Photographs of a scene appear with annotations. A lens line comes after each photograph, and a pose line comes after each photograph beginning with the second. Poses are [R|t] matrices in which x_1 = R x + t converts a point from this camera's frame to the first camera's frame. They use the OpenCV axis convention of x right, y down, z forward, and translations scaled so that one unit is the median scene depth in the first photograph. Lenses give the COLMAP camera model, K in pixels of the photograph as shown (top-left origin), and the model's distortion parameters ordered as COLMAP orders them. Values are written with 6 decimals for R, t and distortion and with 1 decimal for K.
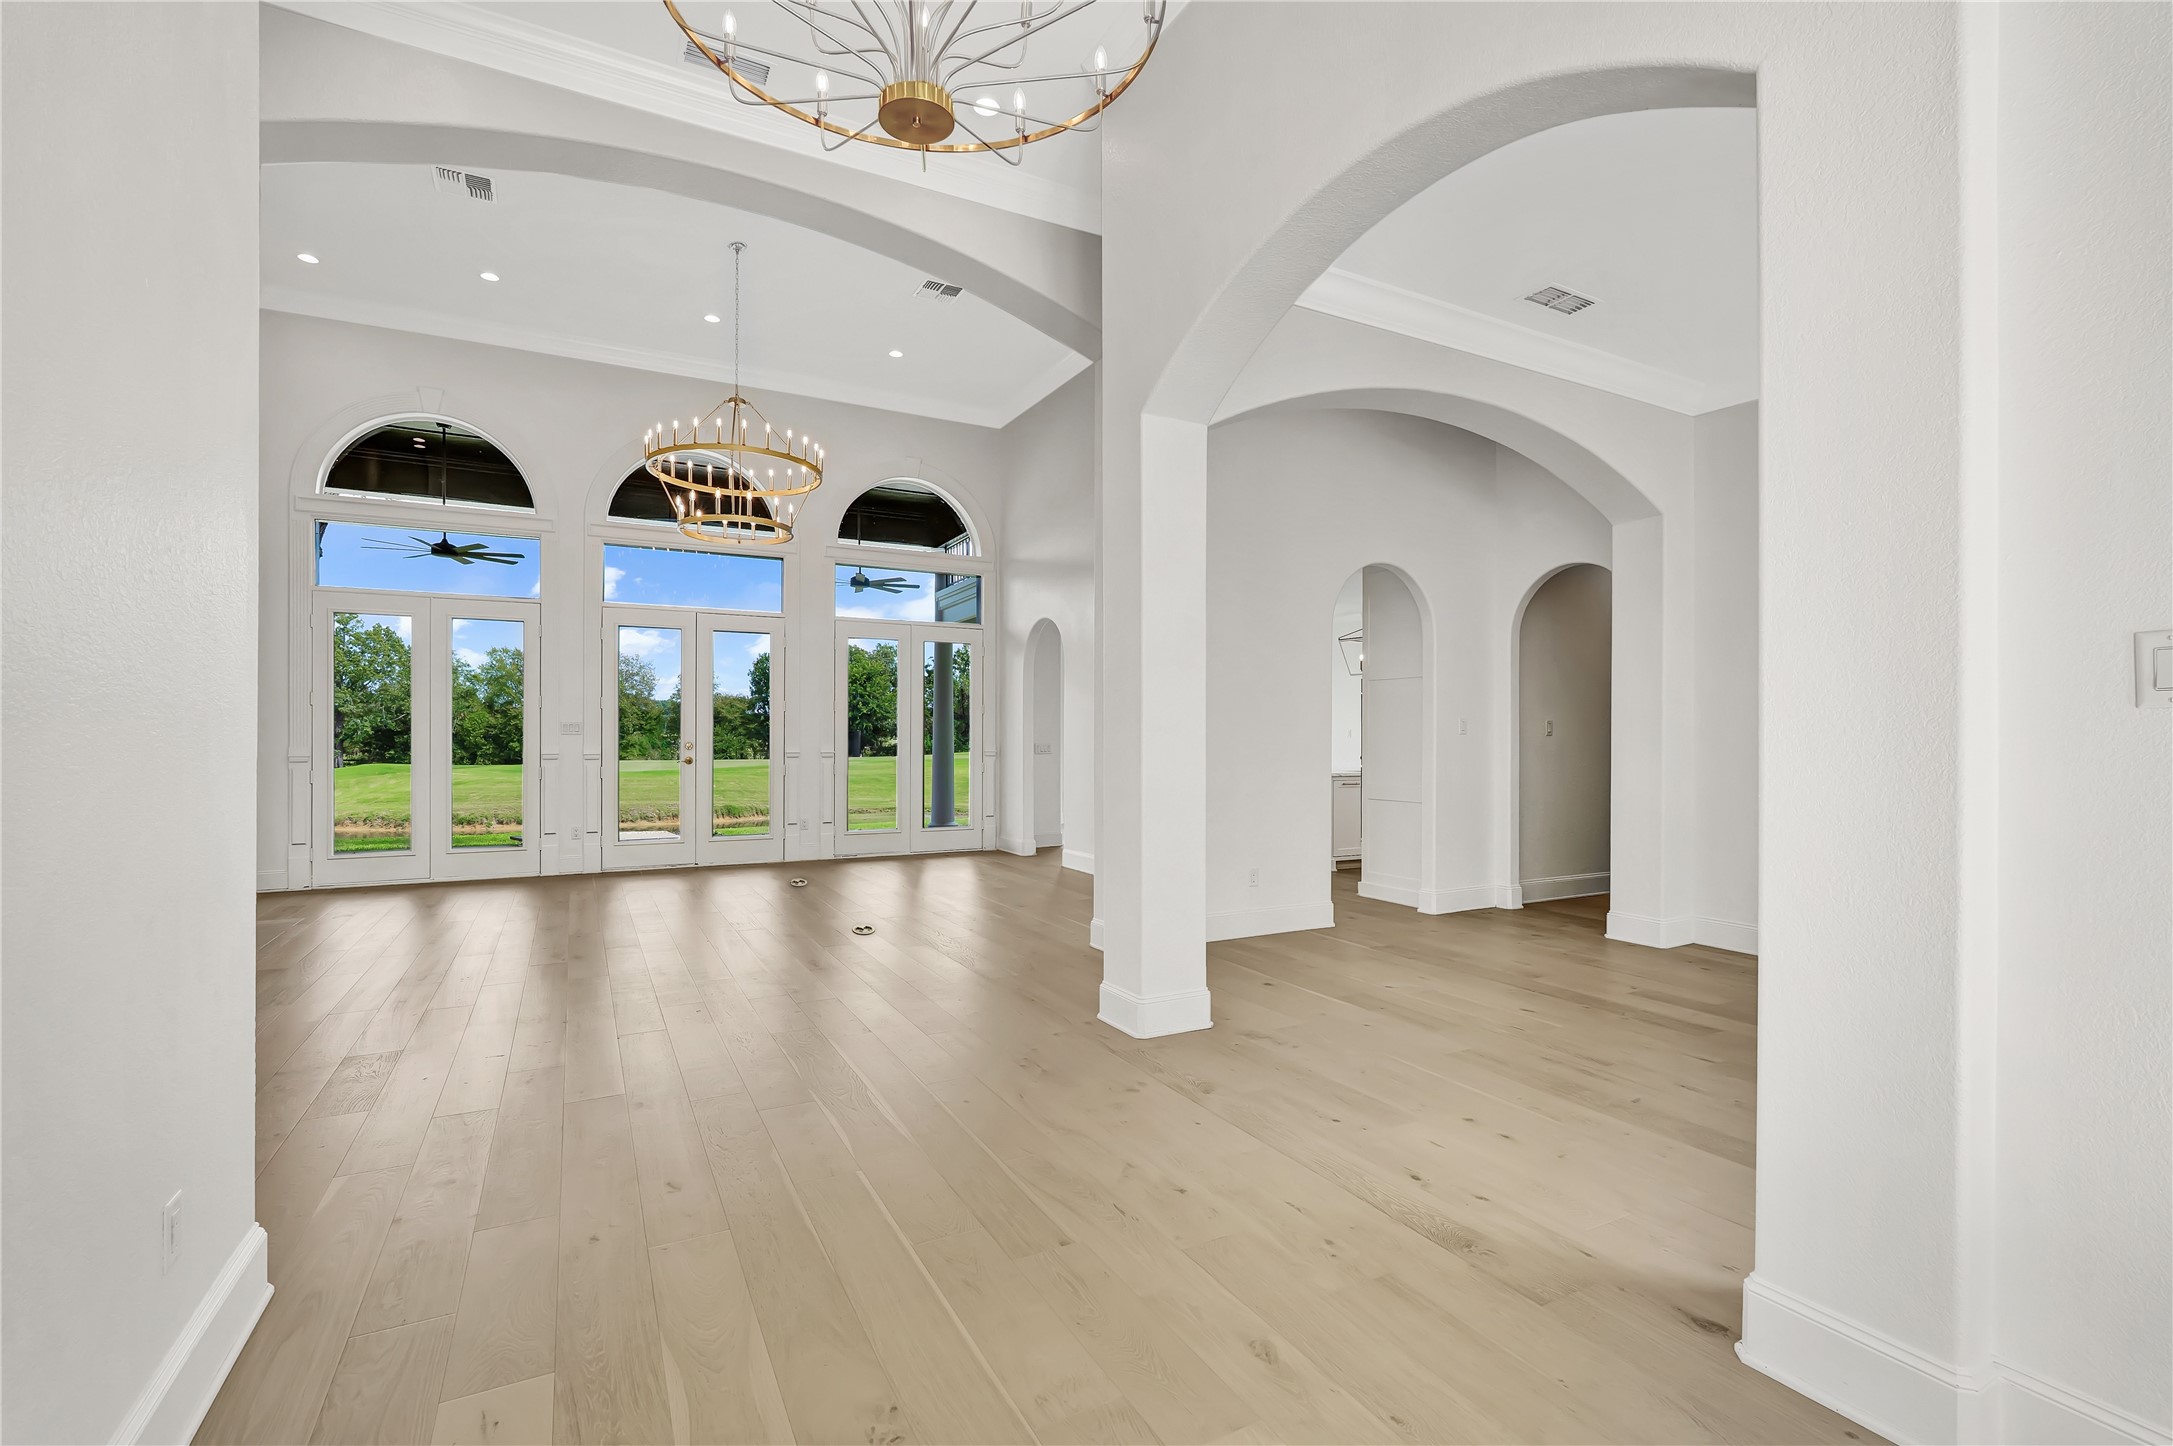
lens RADIAL K [[959.7, 0, 1086.9], [0, 959.7, 736.0], [0, 0, 1]] dist [-0.005151, 0.001587]
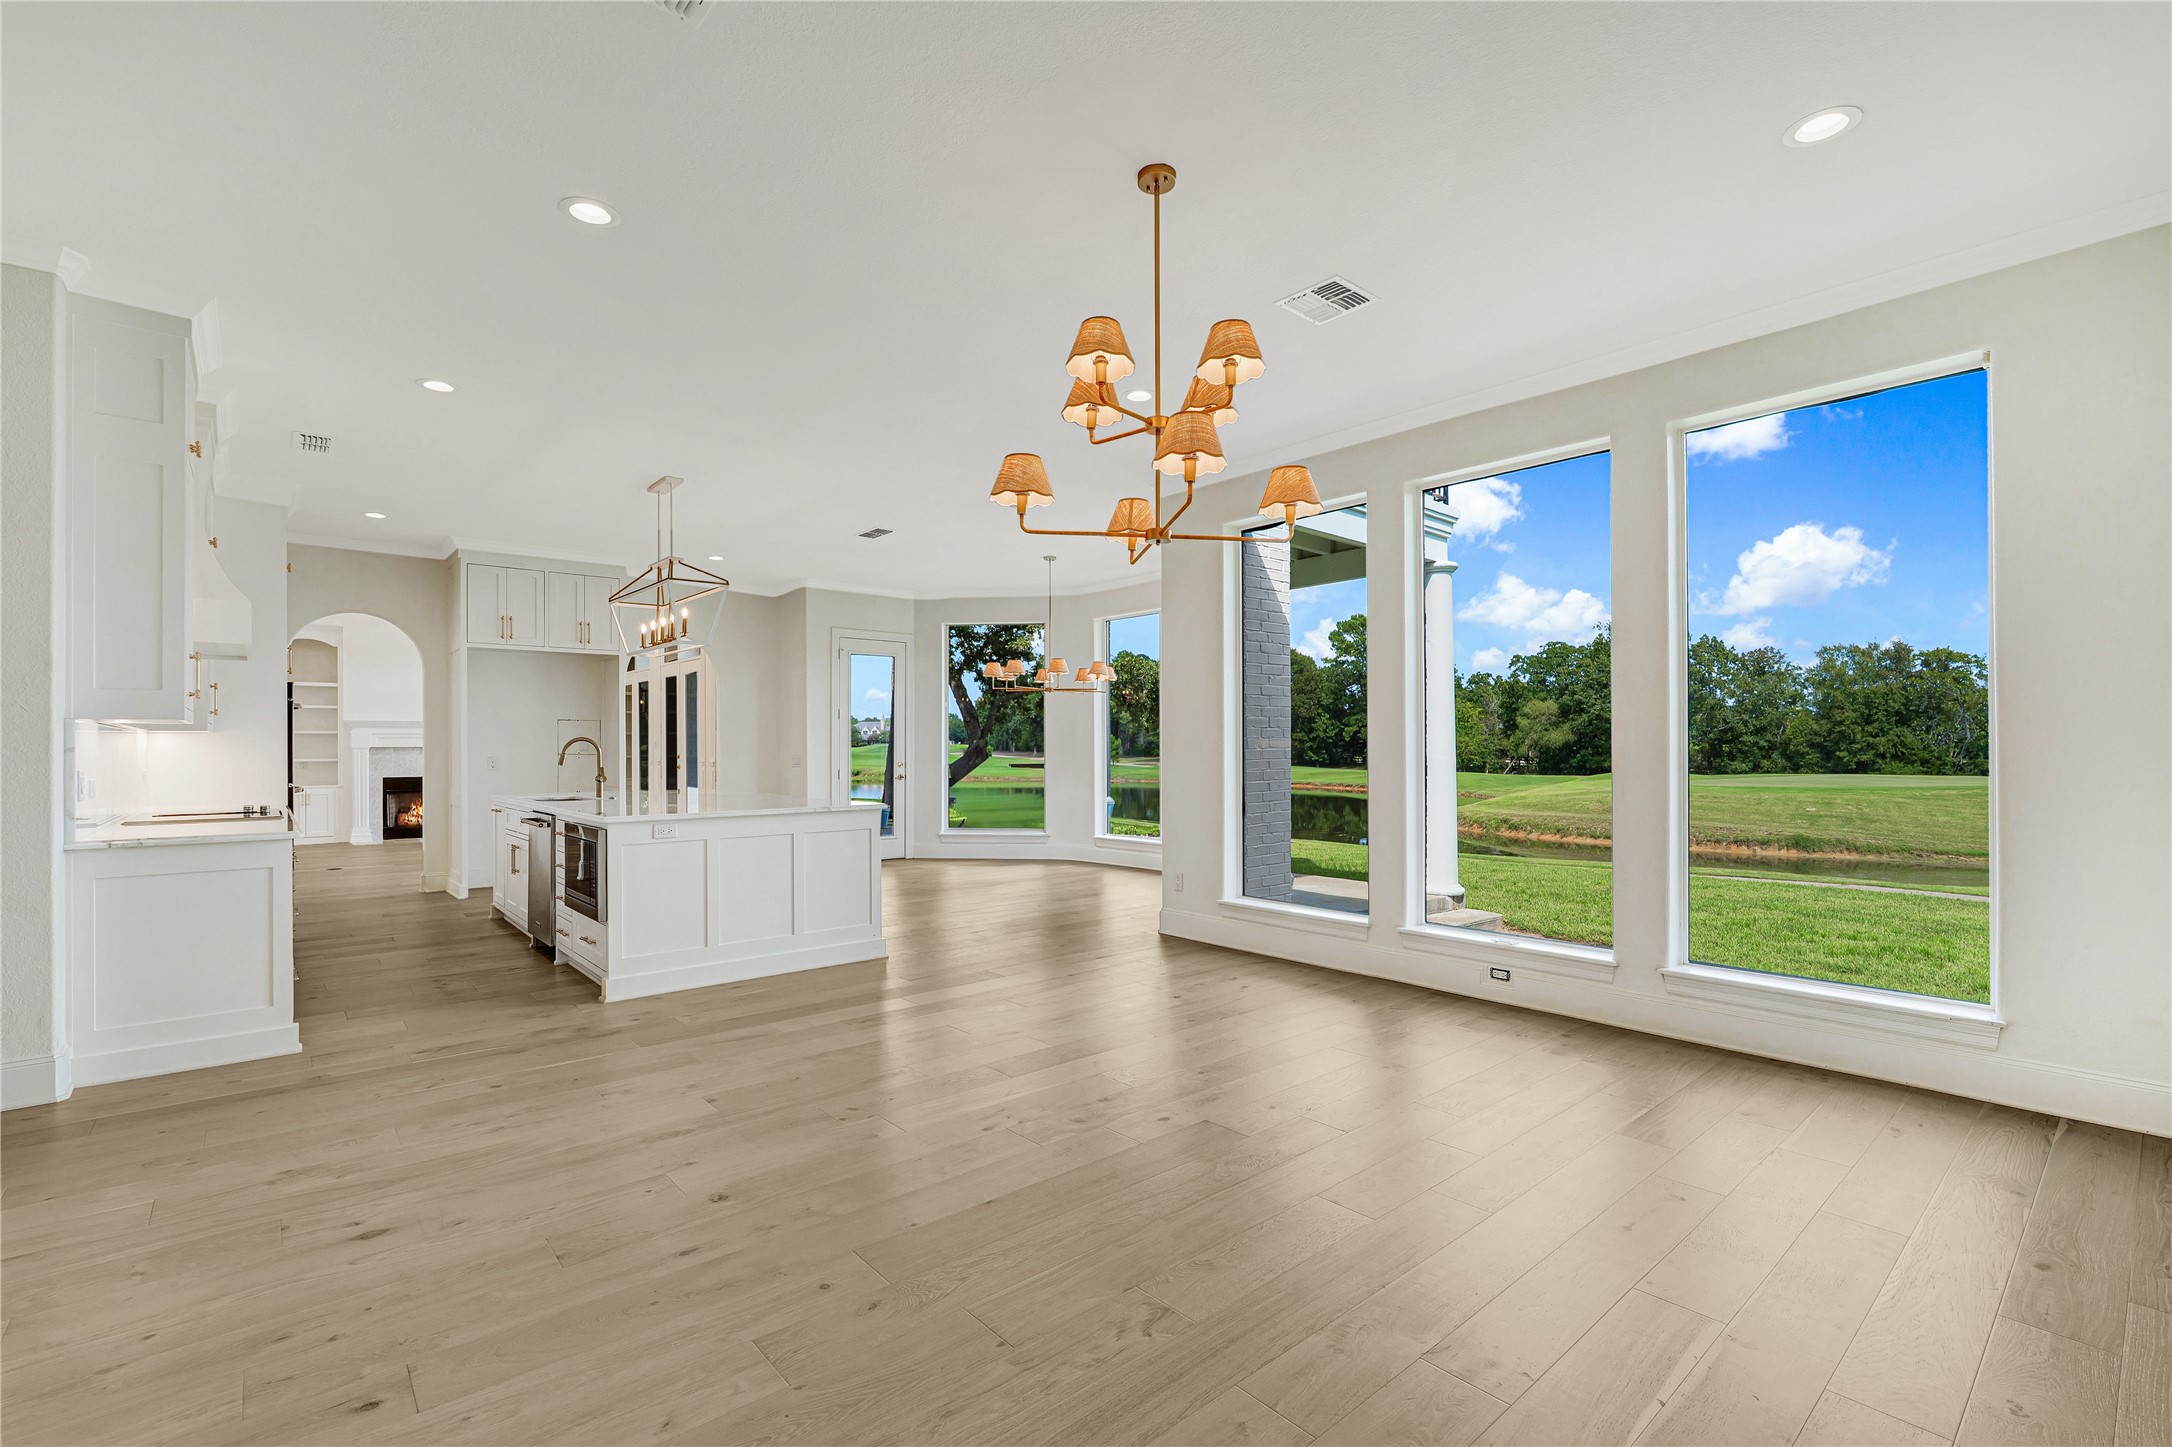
lens RADIAL K [[959.3, 0, 1082.8], [0, 959.3, 740.6], [0, 0, 1]] dist [-0.005151, 0.001587]
pose [[0.228047, -0.009262, -0.973606, 0.954061], [0.005726, 0.999950, -0.008171, 0.000909], [0.973633, -0.003711, 0.228088, 1.075806]]
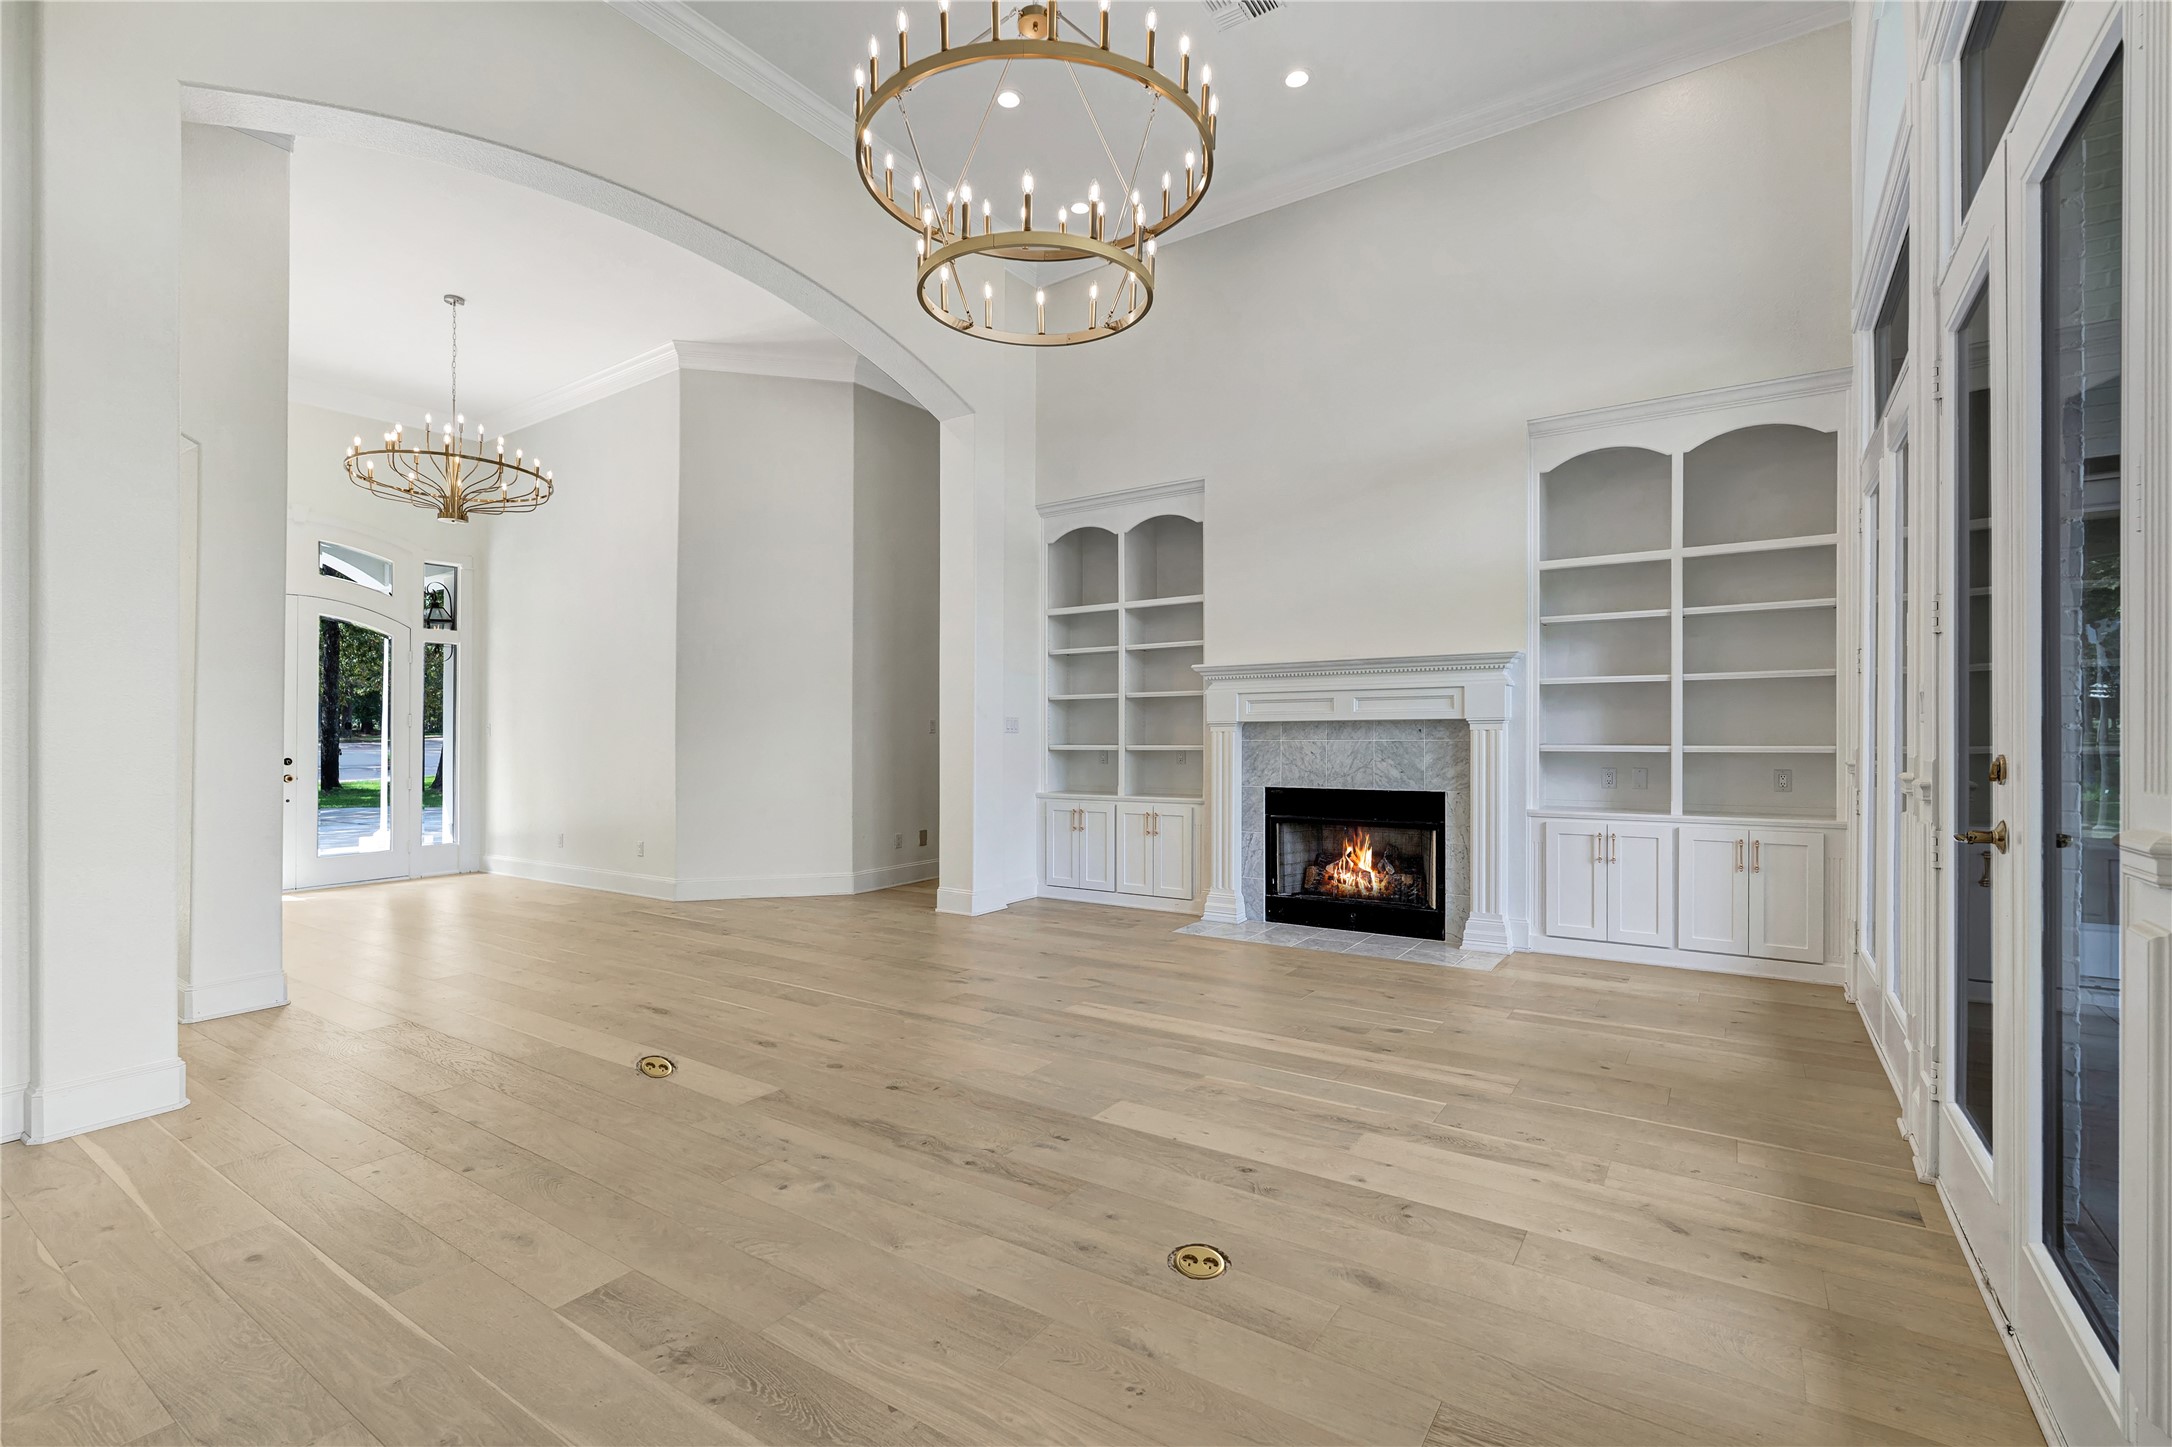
lens RADIAL K [[959.3, 0, 1076.6], [0, 959.3, 734.9], [0, 0, 1]] dist [-0.005151, 0.001587]
pose [[-0.882421, 0.004799, -0.470436, -0.106737], [0.004769, 0.999988, 0.001255, 0.000481], [0.470436, -0.001136, -0.882433, 0.930021]]
